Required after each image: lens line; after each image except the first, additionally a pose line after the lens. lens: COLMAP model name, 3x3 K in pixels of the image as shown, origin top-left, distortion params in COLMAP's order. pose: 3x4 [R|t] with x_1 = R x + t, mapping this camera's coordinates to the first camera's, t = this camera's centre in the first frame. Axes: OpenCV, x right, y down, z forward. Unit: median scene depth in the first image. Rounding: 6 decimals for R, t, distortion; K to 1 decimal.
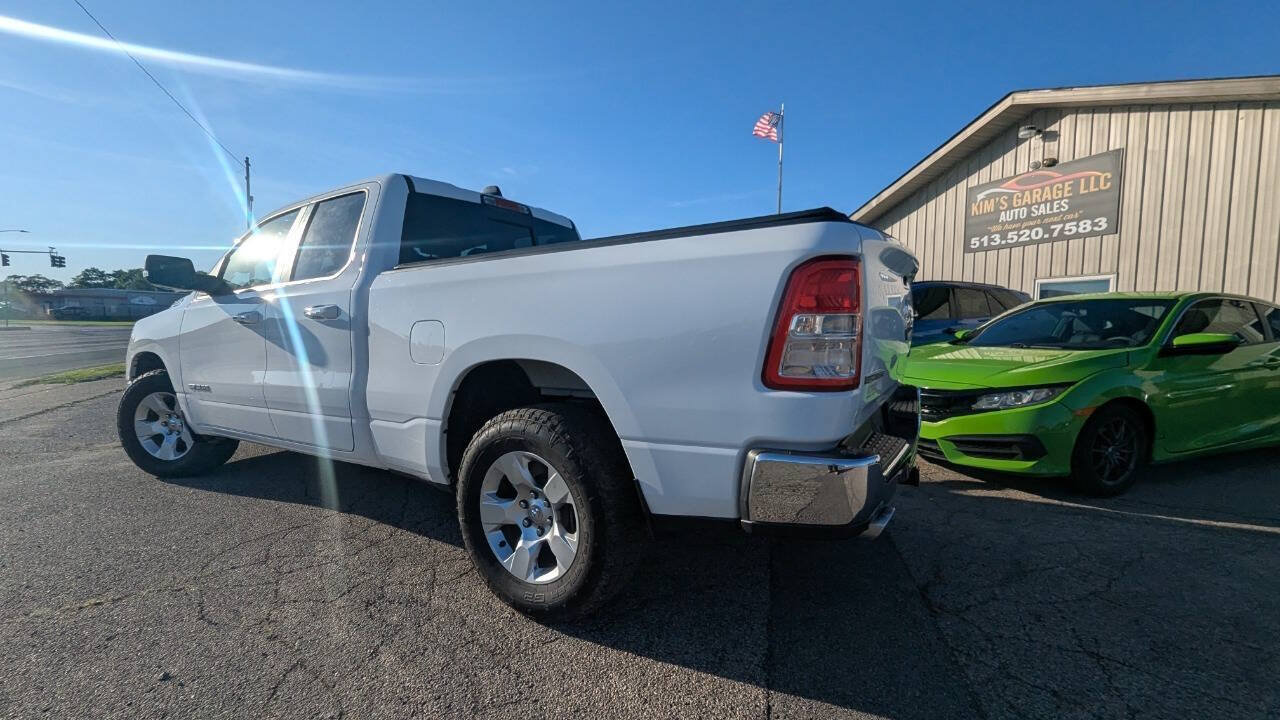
lens RADIAL K [[528.5, 0, 640.0], [0, 528.5, 360.0], [0, 0, 1]] dist [0.001257, -0.000042]
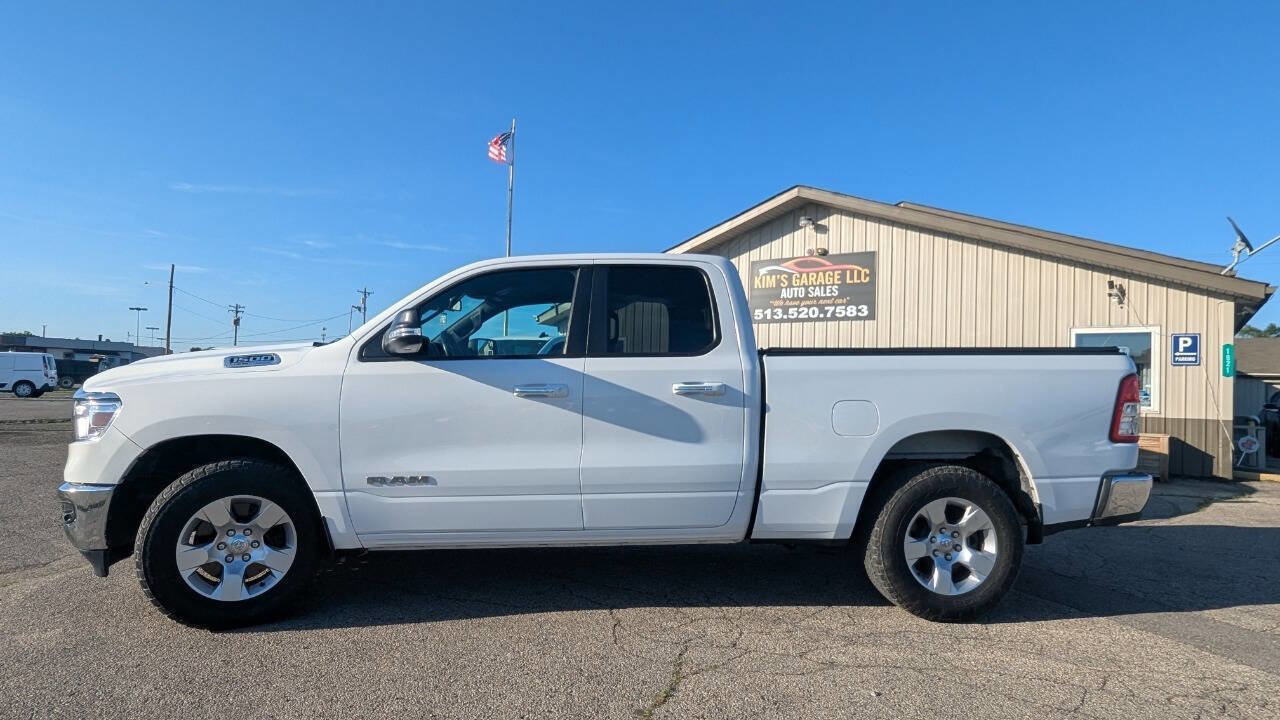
lens RADIAL K [[739.6, 0, 644.4], [0, 739.6, 368.7], [0, 0, 1]] dist [0.003058, 0.000479]
pose [[0.803382, 0.030683, 0.594673, -0.496609], [0.020738, 0.996624, -0.079439, -0.006018], [-0.595103, 0.076152, 0.800033, -0.023509]]
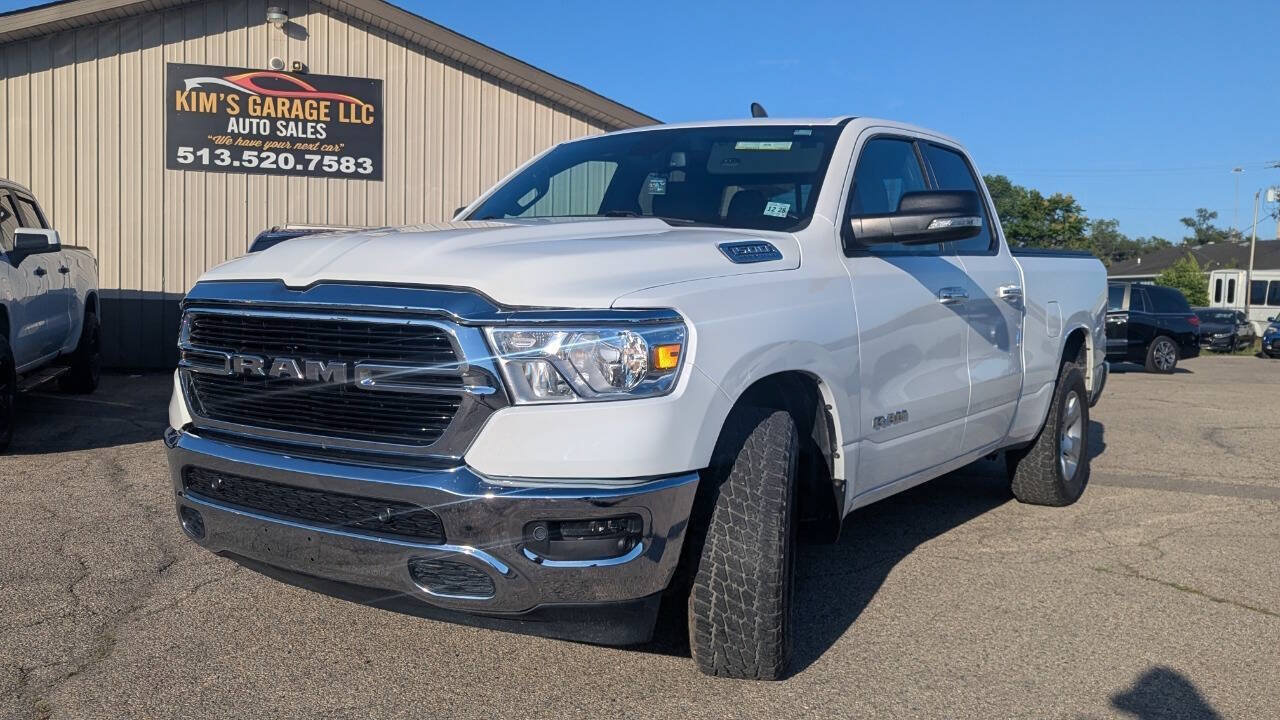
lens RADIAL K [[1129.5, 0, 624.3], [0, 1129.5, 349.6], [0, 0, 1]] dist [0.051004, 0.002446]
pose [[0.057462, -0.050413, 0.997074, -0.850312], [0.048788, 0.997673, 0.047631, -0.037672], [-0.997155, 0.045908, 0.059788, 0.503524]]
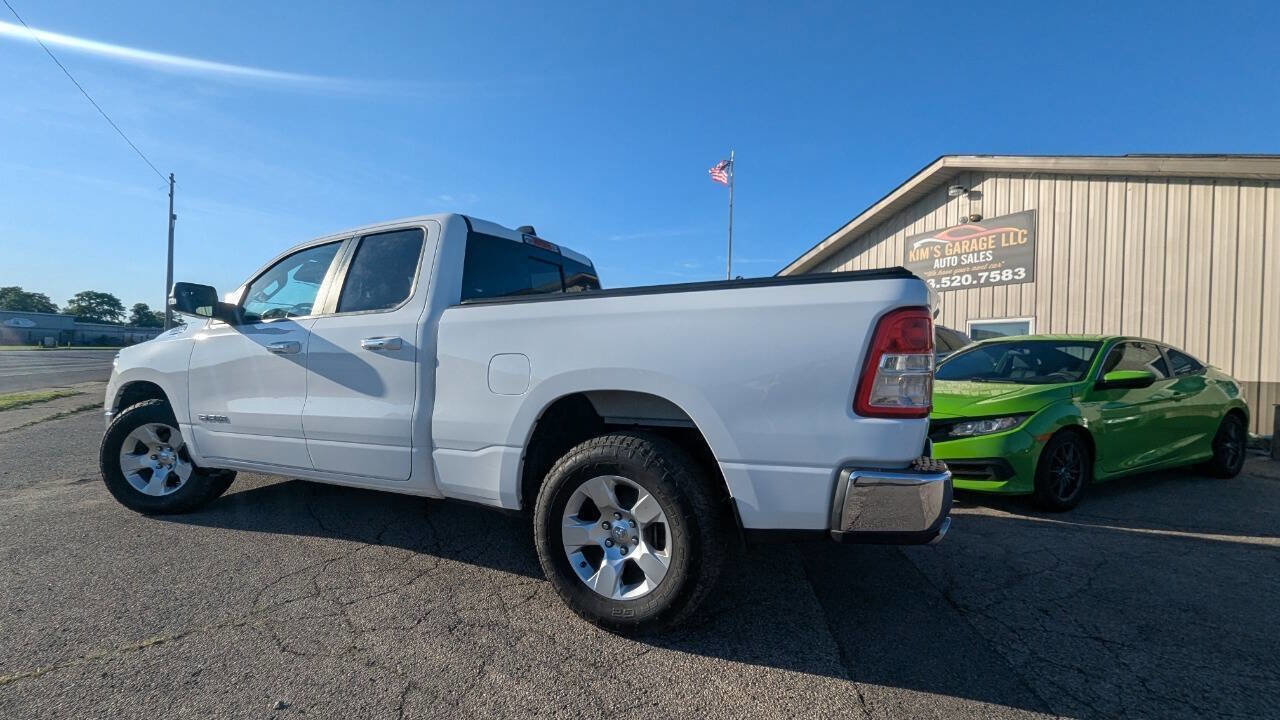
lens RADIAL K [[528.5, 0, 640.0], [0, 528.5, 360.0], [0, 0, 1]] dist [0.001257, -0.000042]
pose [[0.993211, 0.010568, 0.115844, -0.072174], [-0.003703, 0.998233, -0.059310, 0.000078], [-0.116266, 0.058478, 0.991495, -0.023902]]
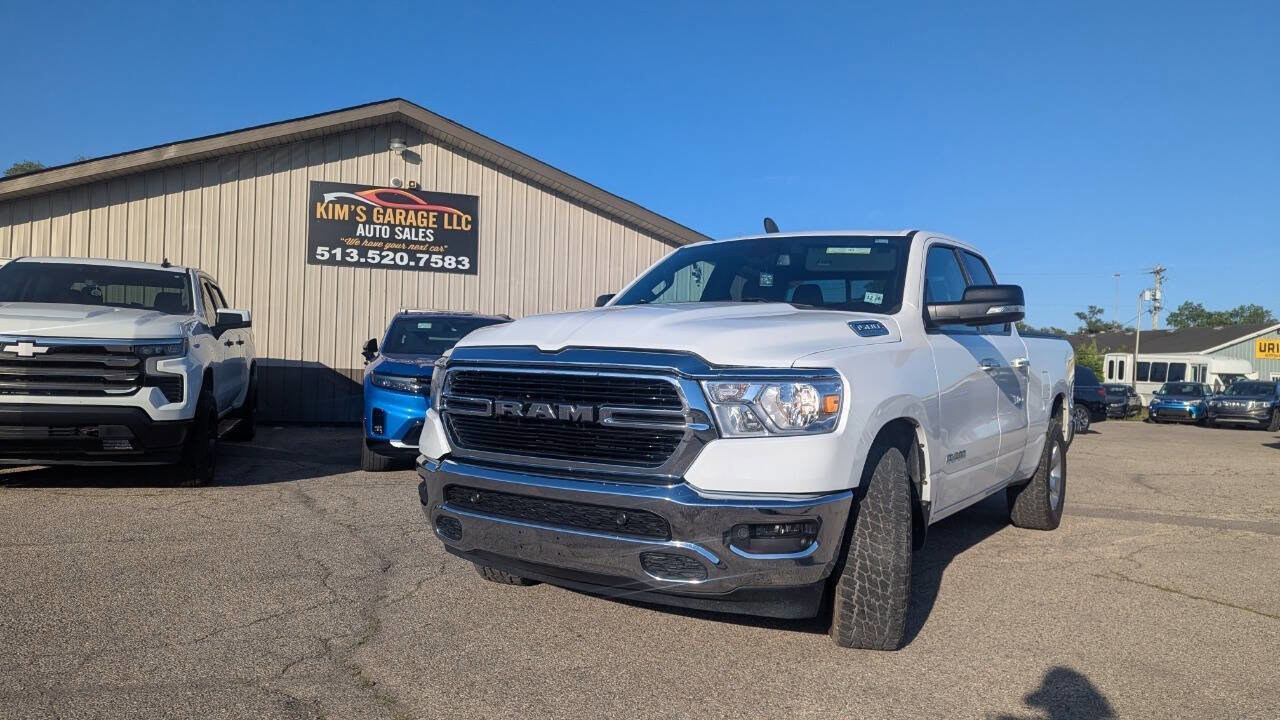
lens RADIAL K [[911.8, 0, 652.9], [0, 911.8, 372.6], [0, 0, 1]] dist [0.050918, -0.004372]
pose [[0.031760, -0.005355, 0.999481, -0.887553], [0.039602, 0.999207, 0.004095, -0.035762], [-0.998711, 0.039451, 0.031947, 0.575045]]
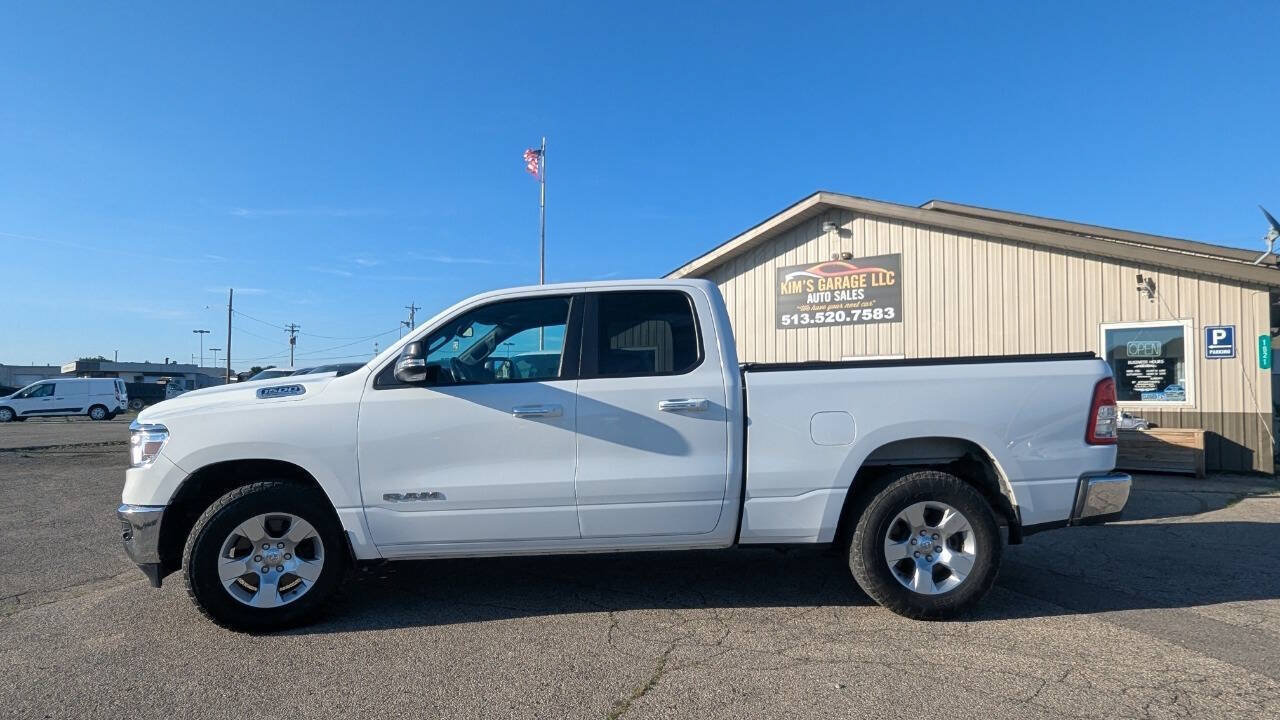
lens RADIAL K [[739.6, 0, 644.4], [0, 739.6, 368.7], [0, 0, 1]] dist [0.003058, 0.000479]
pose [[0.839466, 0.008831, 0.543341, -0.486532], [0.046772, 0.994983, -0.088435, -0.011155], [-0.541396, 0.099651, 0.834841, -0.076028]]
